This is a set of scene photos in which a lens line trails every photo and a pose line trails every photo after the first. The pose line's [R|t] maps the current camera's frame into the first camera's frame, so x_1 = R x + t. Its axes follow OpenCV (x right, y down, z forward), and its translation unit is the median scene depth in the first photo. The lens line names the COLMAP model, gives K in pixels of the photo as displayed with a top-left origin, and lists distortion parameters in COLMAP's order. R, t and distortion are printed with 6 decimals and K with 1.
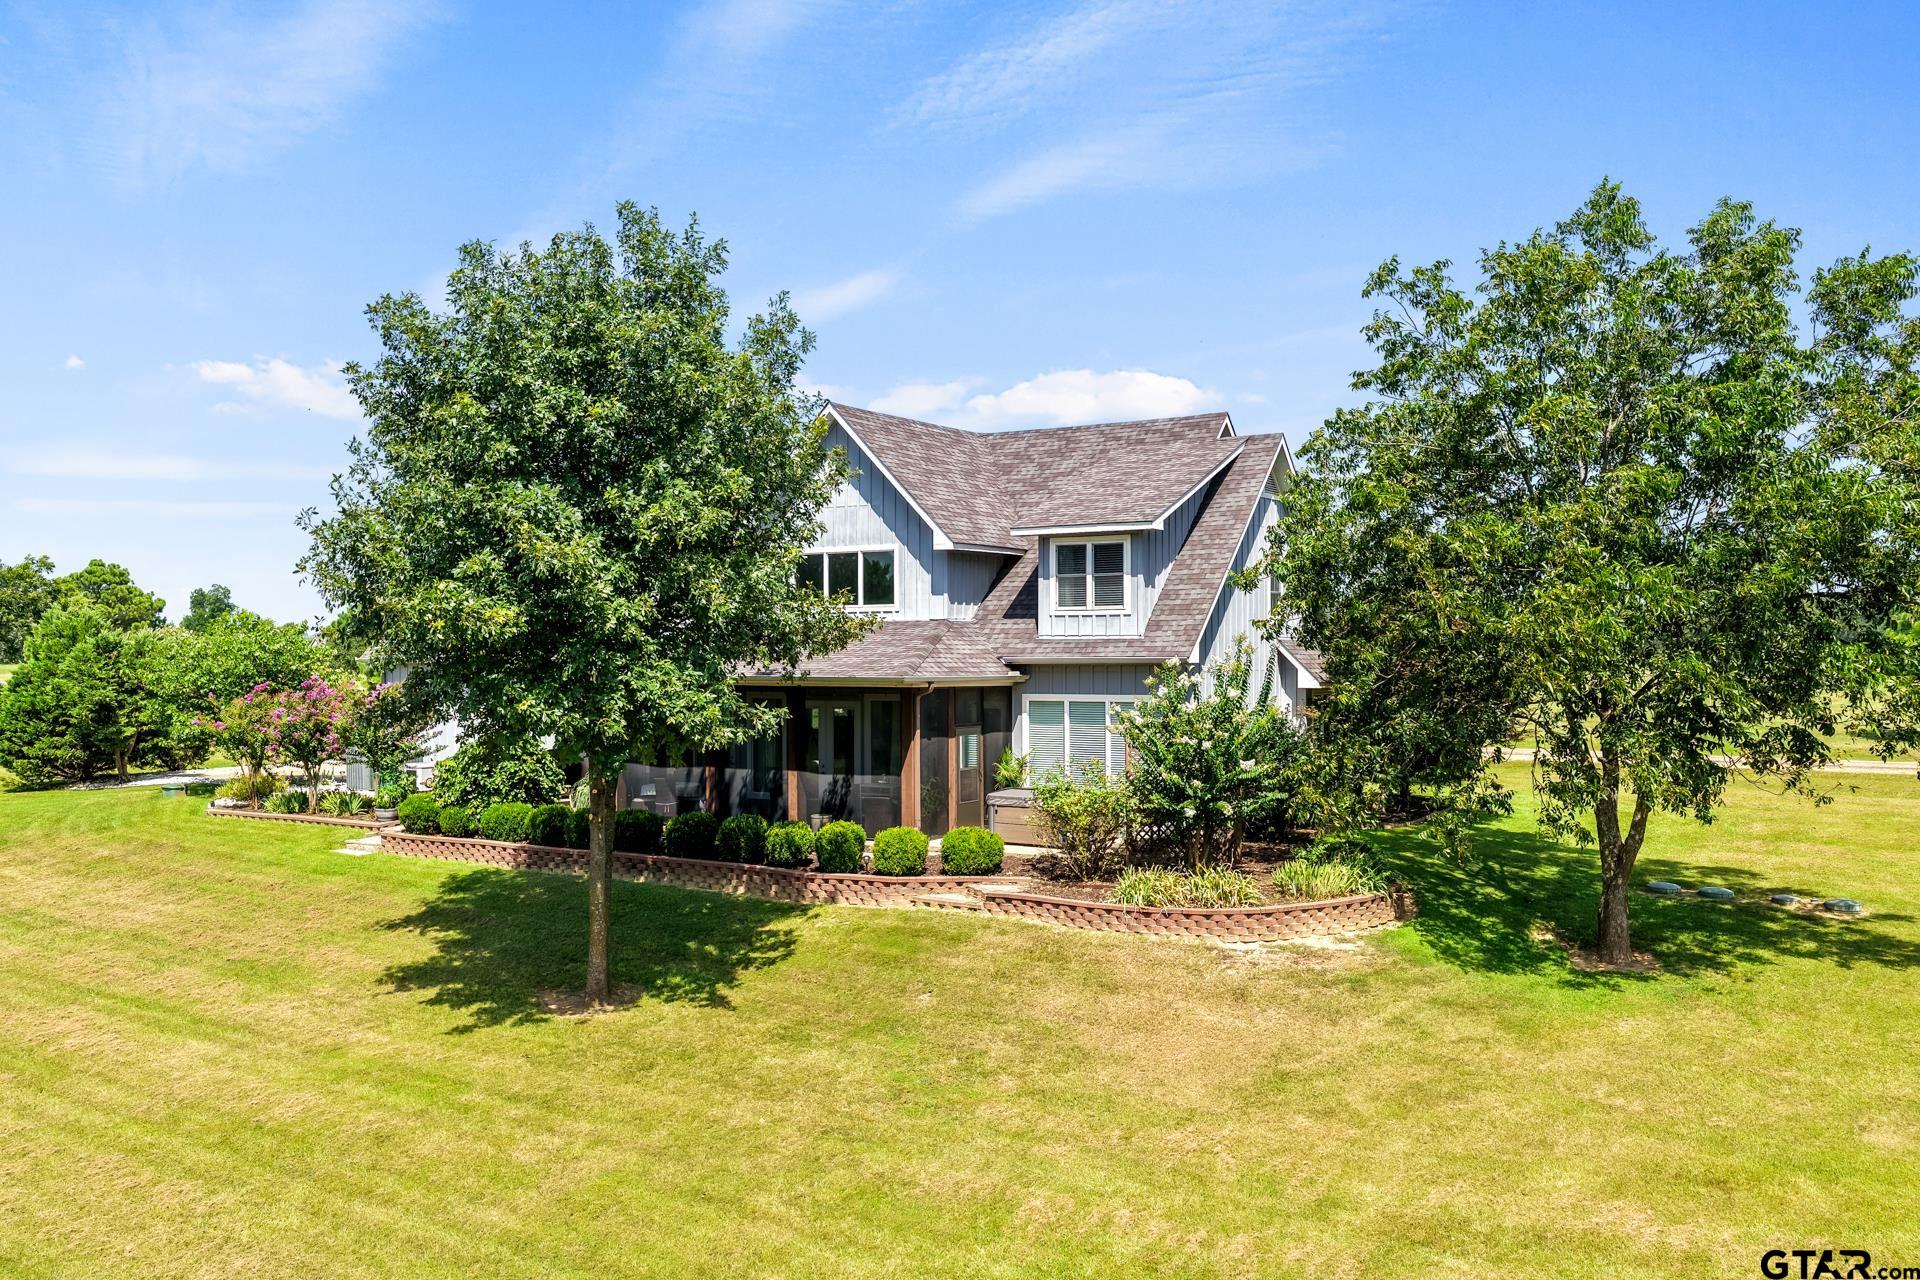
lens RADIAL K [[1581.7, 0, 960.0], [0, 1581.7, 640.0], [0, 0, 1]] dist [-0.003403, 0.017326]
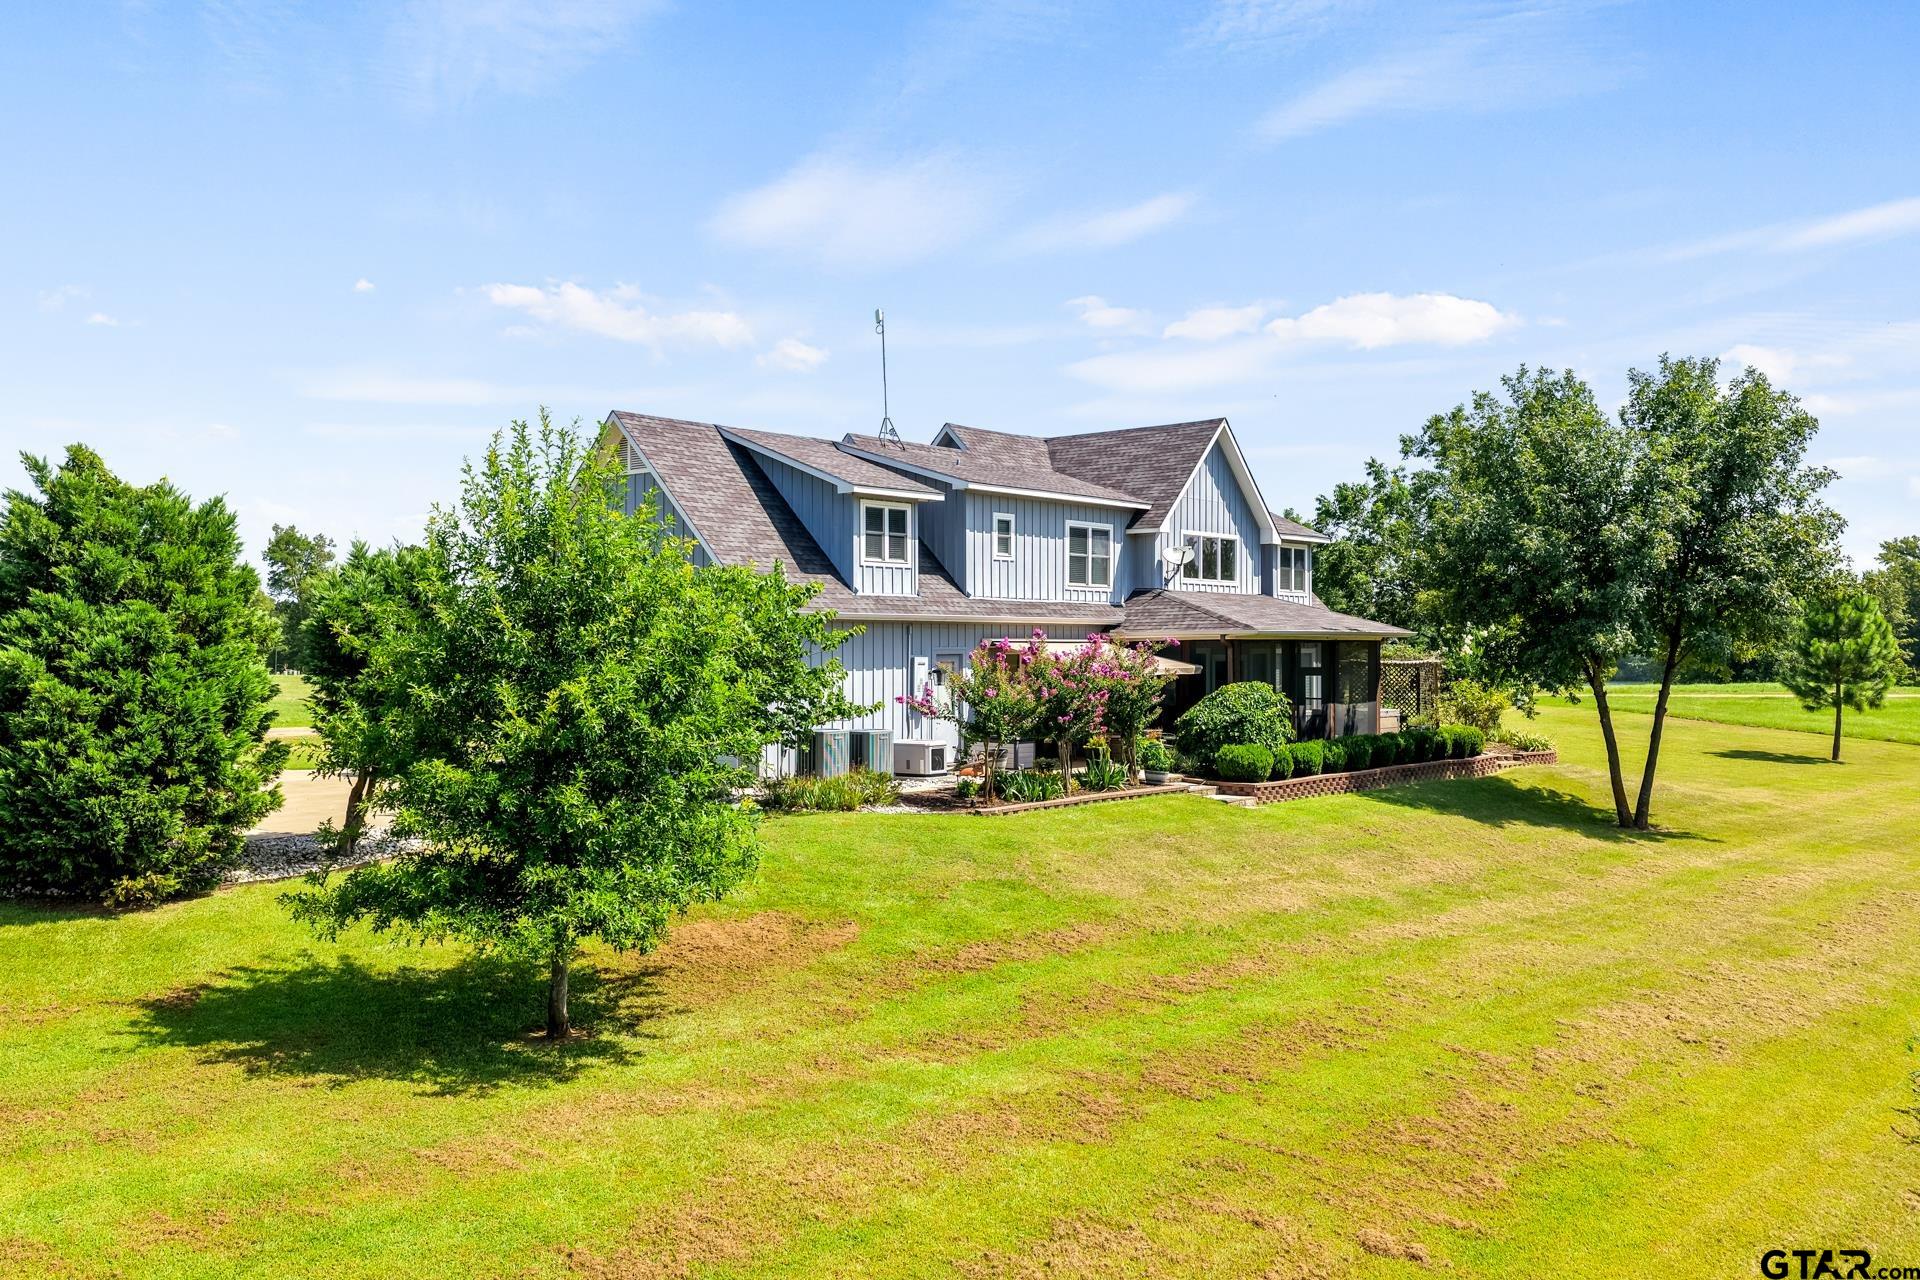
lens RADIAL K [[1581.7, 0, 960.0], [0, 1581.7, 640.0], [0, 0, 1]] dist [-0.003403, 0.017326]
pose [[0.151090, 0.005358, 0.988505, -1.854908], [-0.008662, 0.999954, -0.004096, 0.045612], [-0.988482, -0.007943, 0.151129, 1.383001]]
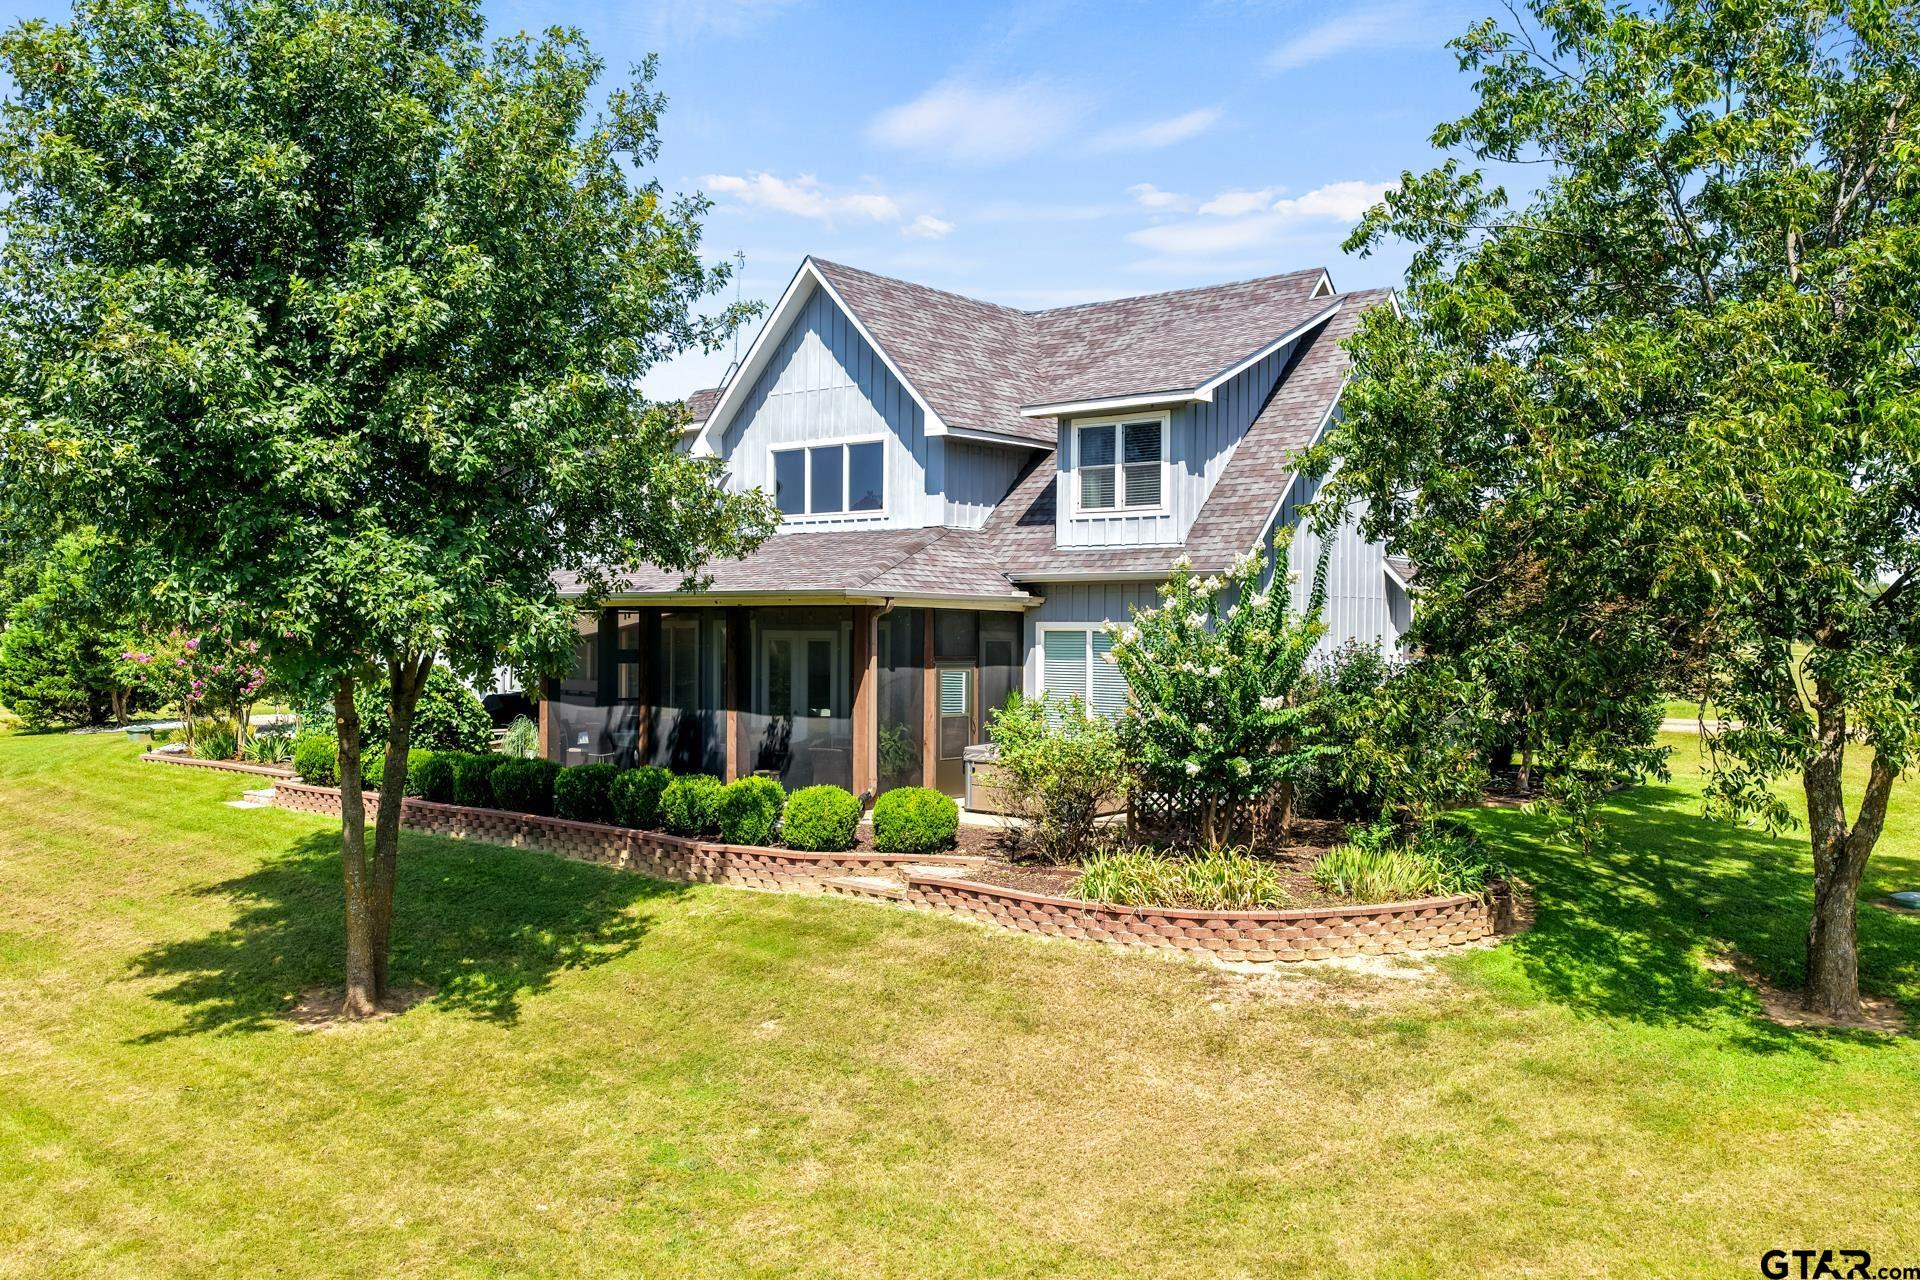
lens RADIAL K [[1581.7, 0, 960.0], [0, 1581.7, 640.0], [0, 0, 1]] dist [-0.003403, 0.017326]
pose [[0.991504, 0.011548, -0.129561, 0.134574], [-0.009824, 0.999855, 0.013944, 0.042425], [0.129703, -0.012553, 0.991473, 0.295515]]
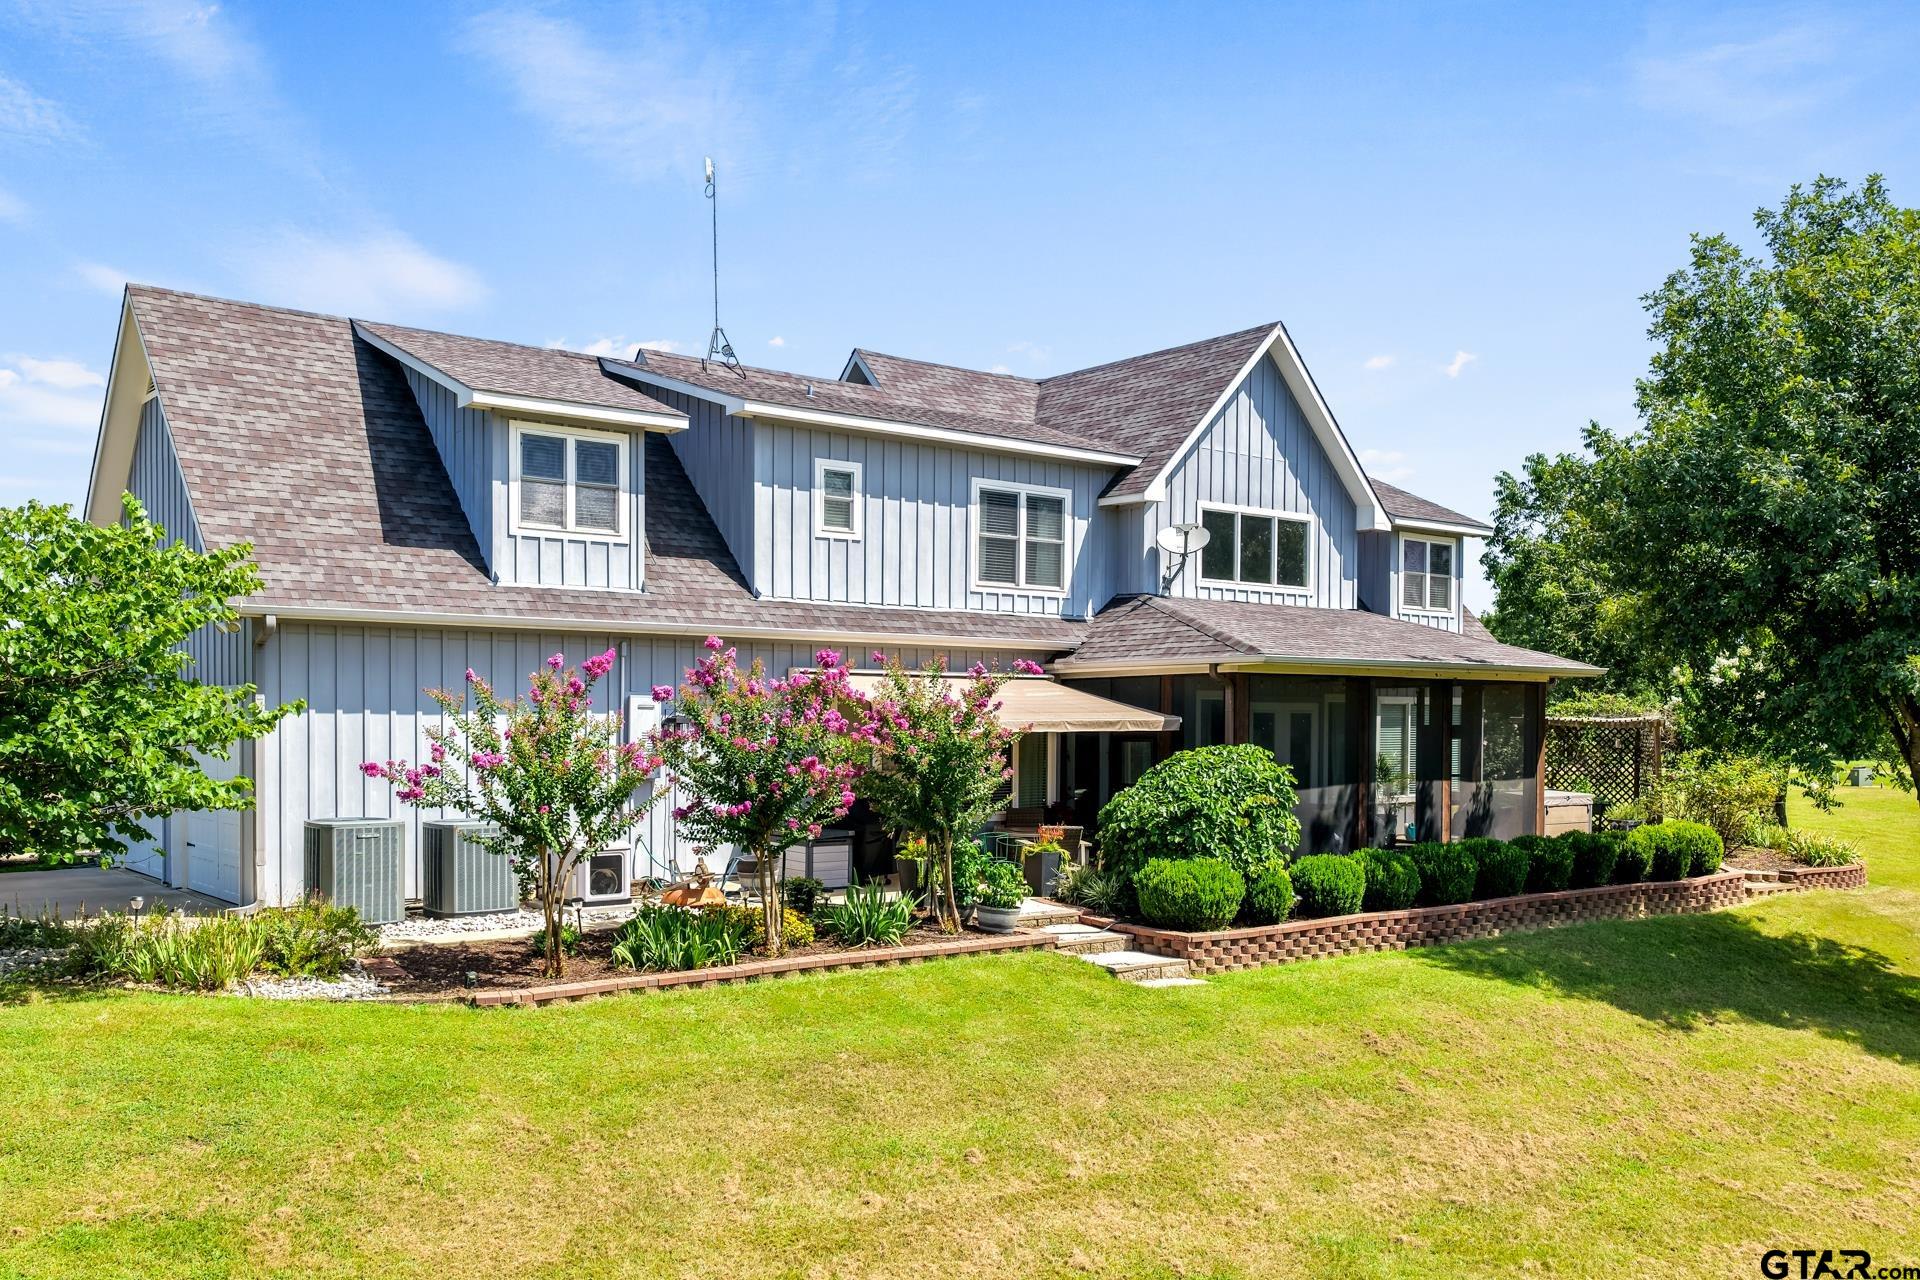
lens RADIAL K [[1587.7, 0, 962.3], [0, 1587.7, 749.9], [0, 0, 1]] dist [-0.007164, 0.015841]
pose [[0.339133, -0.019515, 0.940536, -1.198287], [-0.016175, 0.999516, 0.026571, 0.058940], [-0.940599, -0.024224, 0.338653, 1.192481]]
